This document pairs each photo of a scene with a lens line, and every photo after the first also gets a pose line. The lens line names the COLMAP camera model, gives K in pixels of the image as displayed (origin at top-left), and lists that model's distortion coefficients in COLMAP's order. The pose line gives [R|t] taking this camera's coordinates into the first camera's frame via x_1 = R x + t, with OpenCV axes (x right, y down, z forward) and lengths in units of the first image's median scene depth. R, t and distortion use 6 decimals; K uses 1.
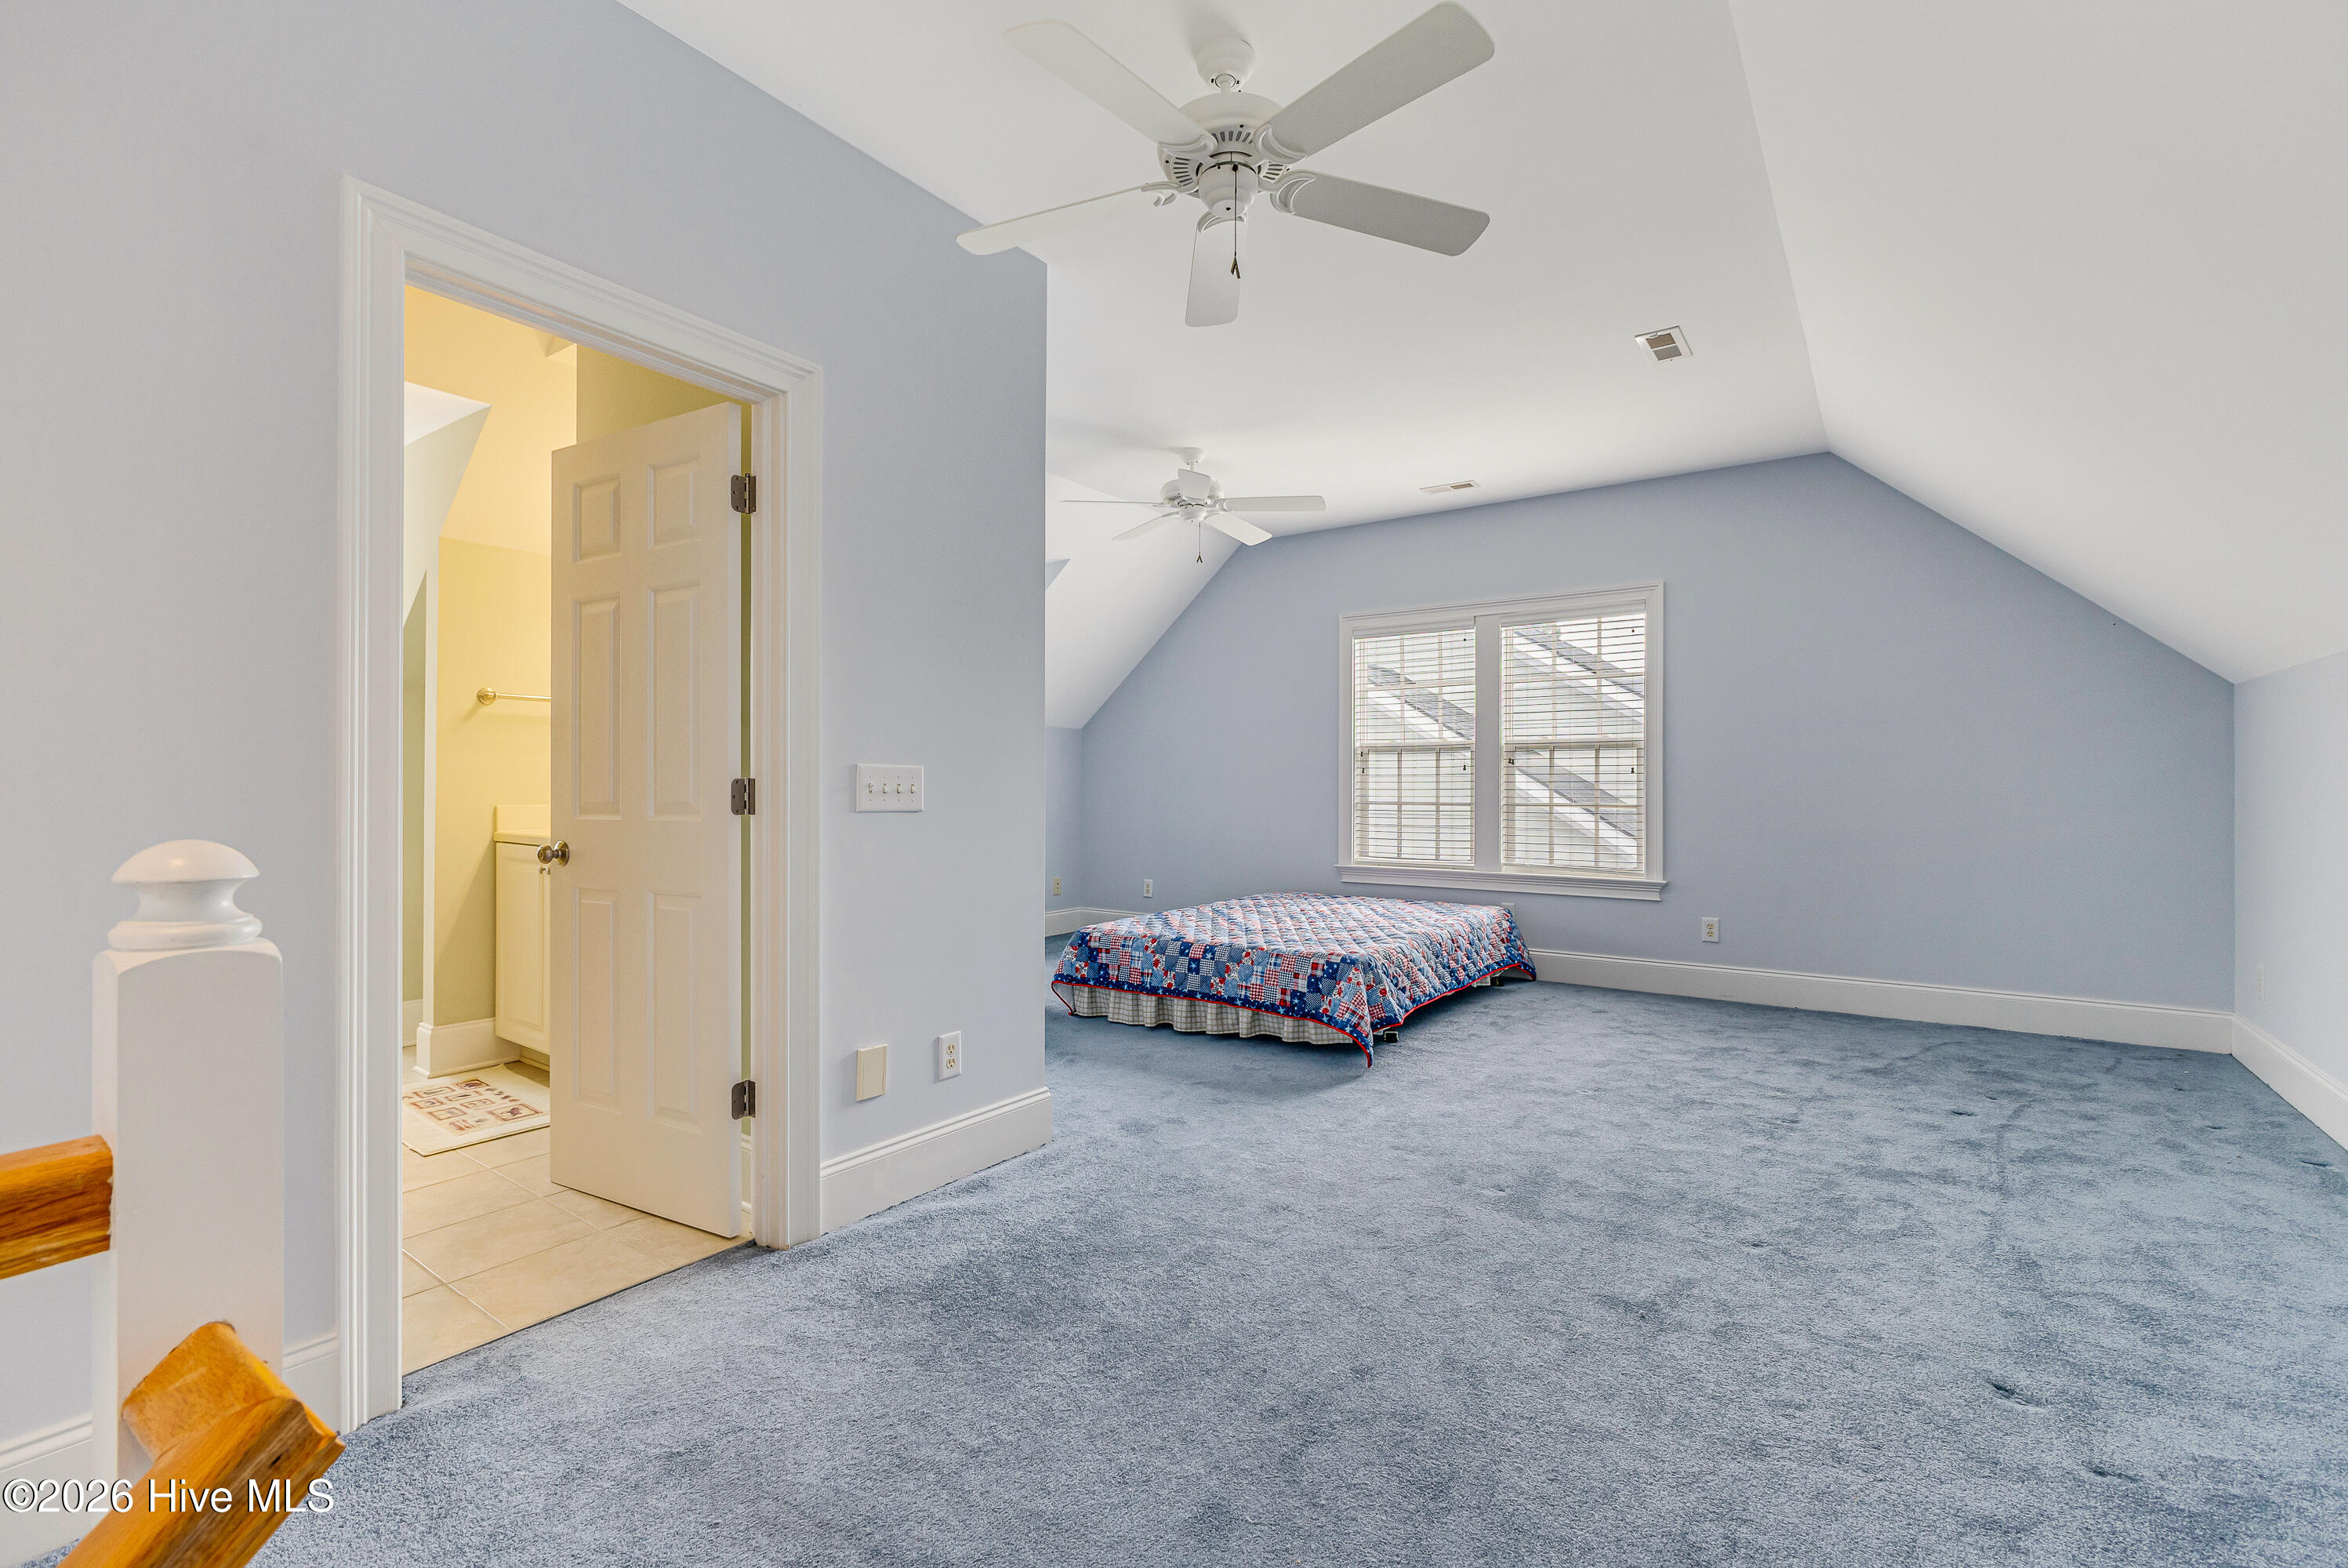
lens RADIAL K [[1033.6, 0, 1180.5], [0, 1033.6, 778.3], [0, 0, 1]] dist [-0.010485, 0.000170]
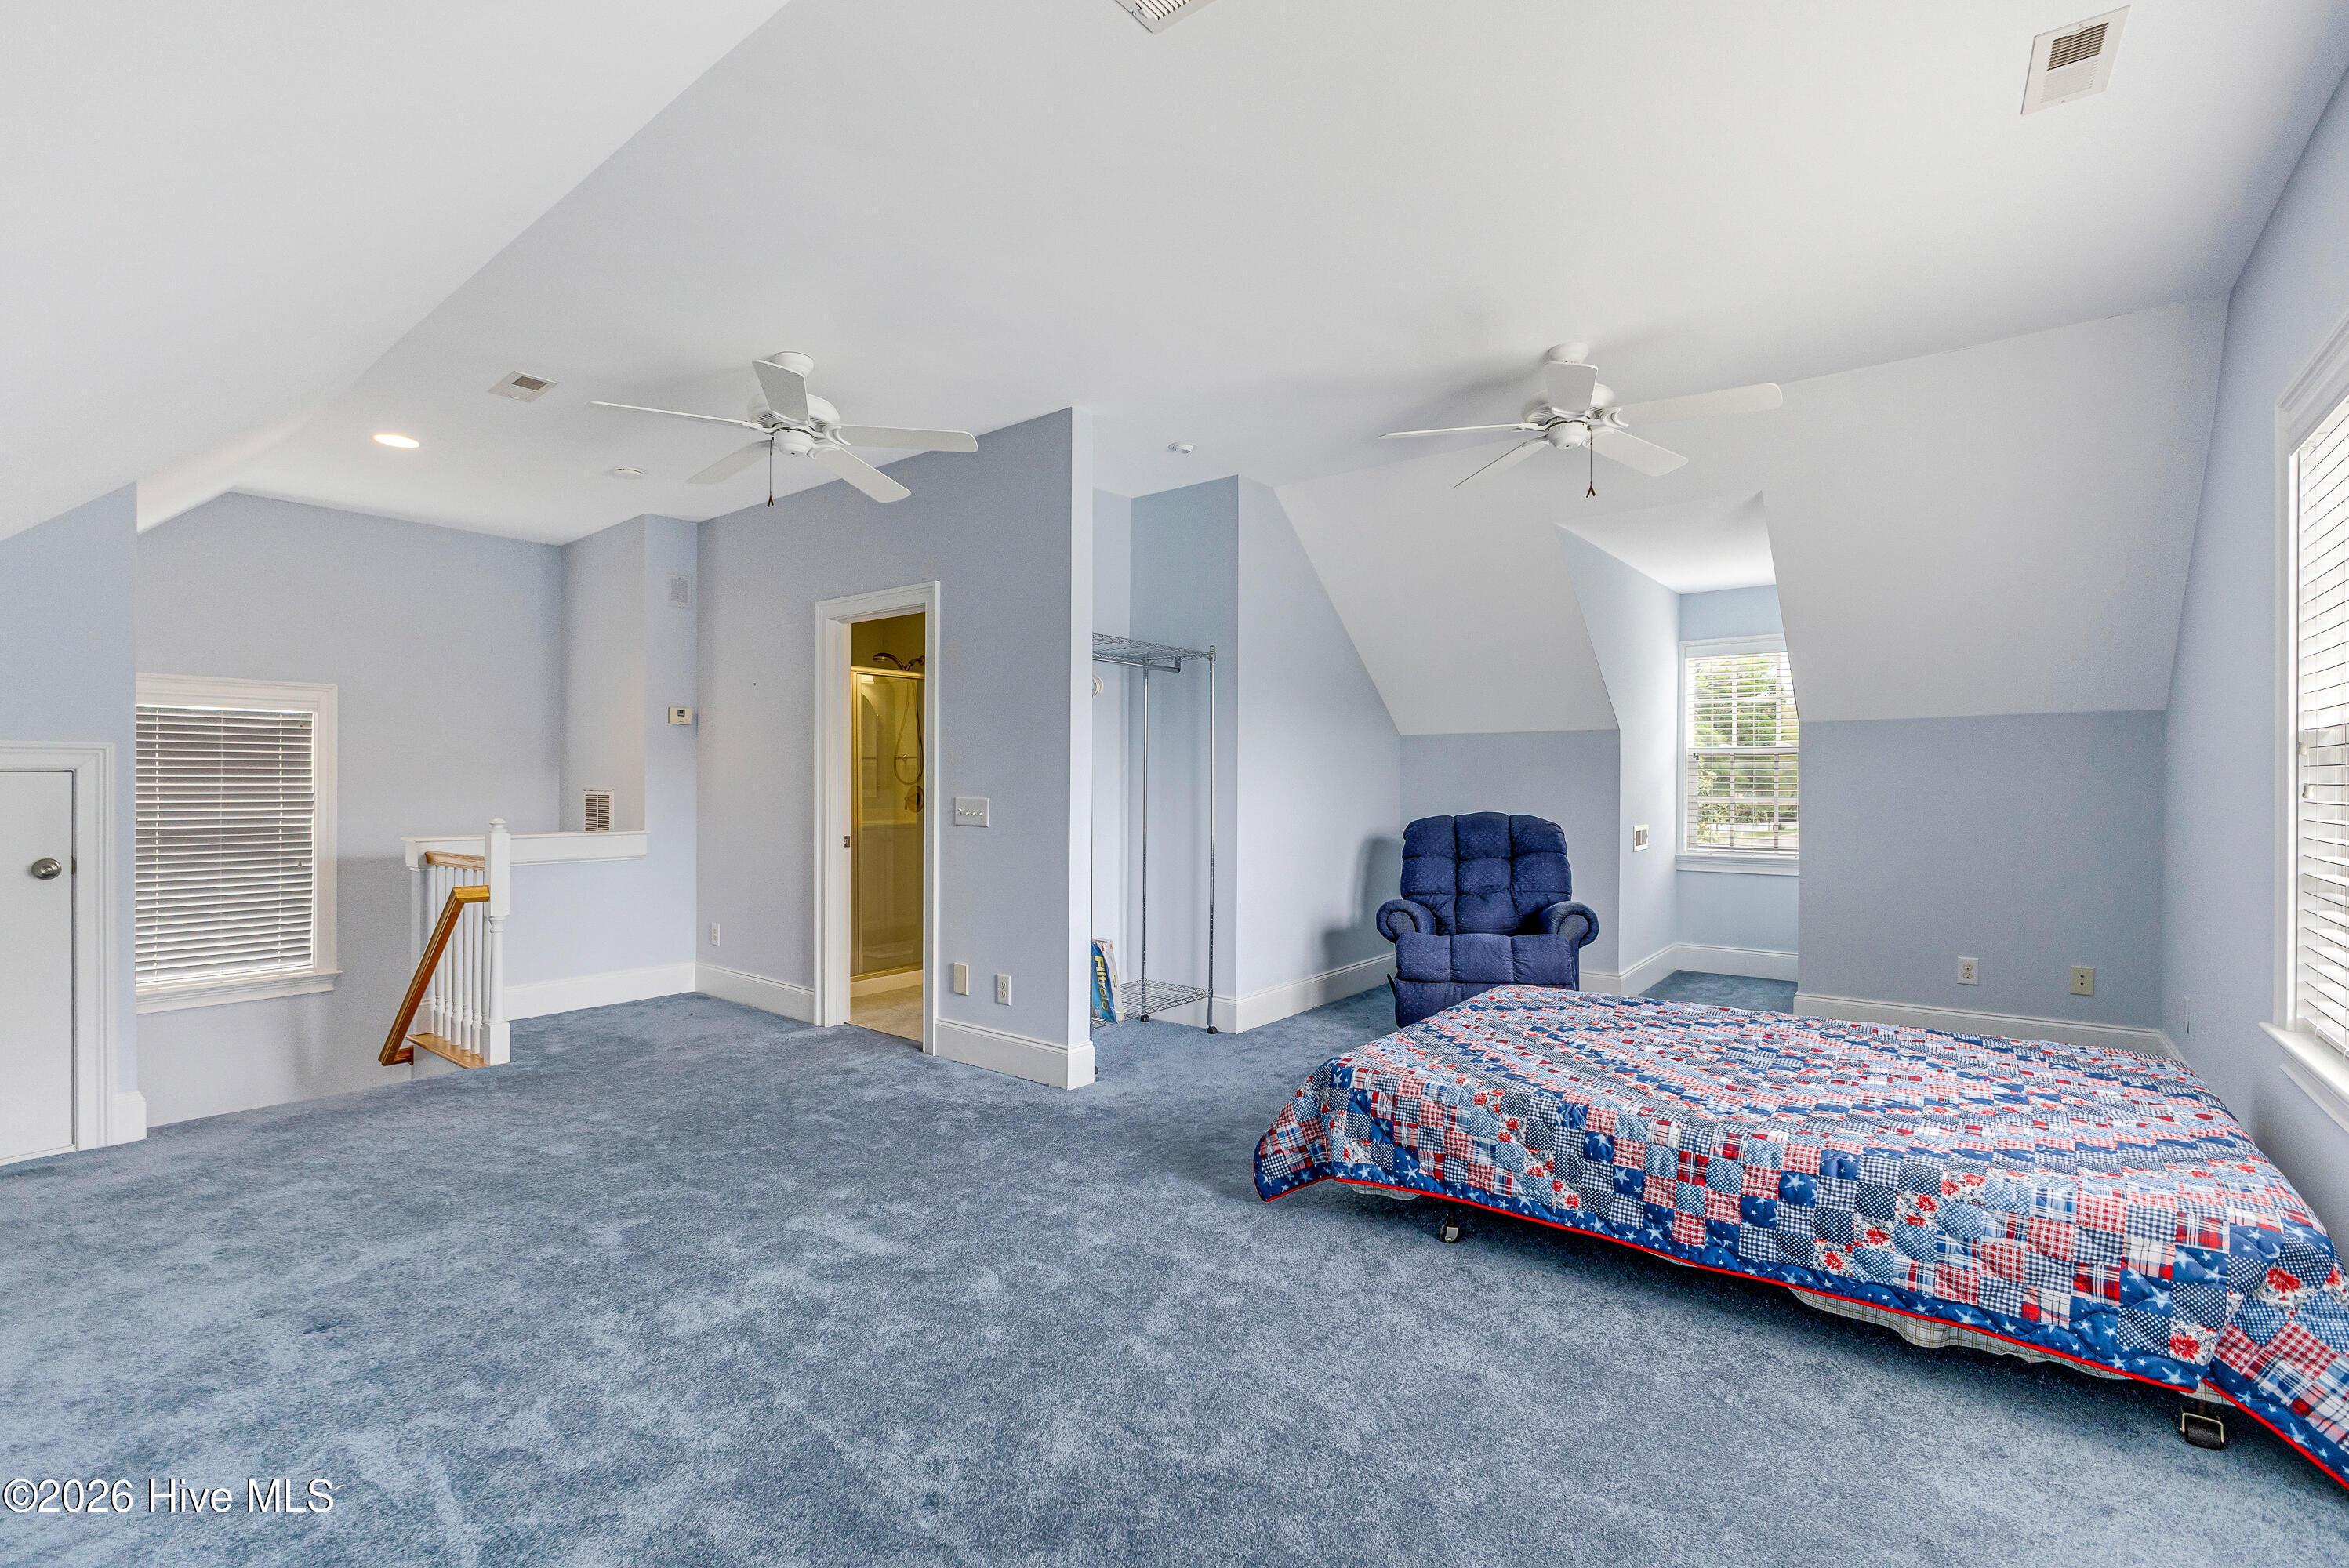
lens RADIAL K [[1034.0, 0, 1181.0], [0, 1034.0, 778.3], [0, 0, 1]] dist [-0.010485, 0.000170]
pose [[-0.044840, -0.006050, -0.998976, 1.026340], [0.006348, 0.999960, -0.006341, -0.024384], [0.998974, -0.006626, -0.044800, 1.065227]]
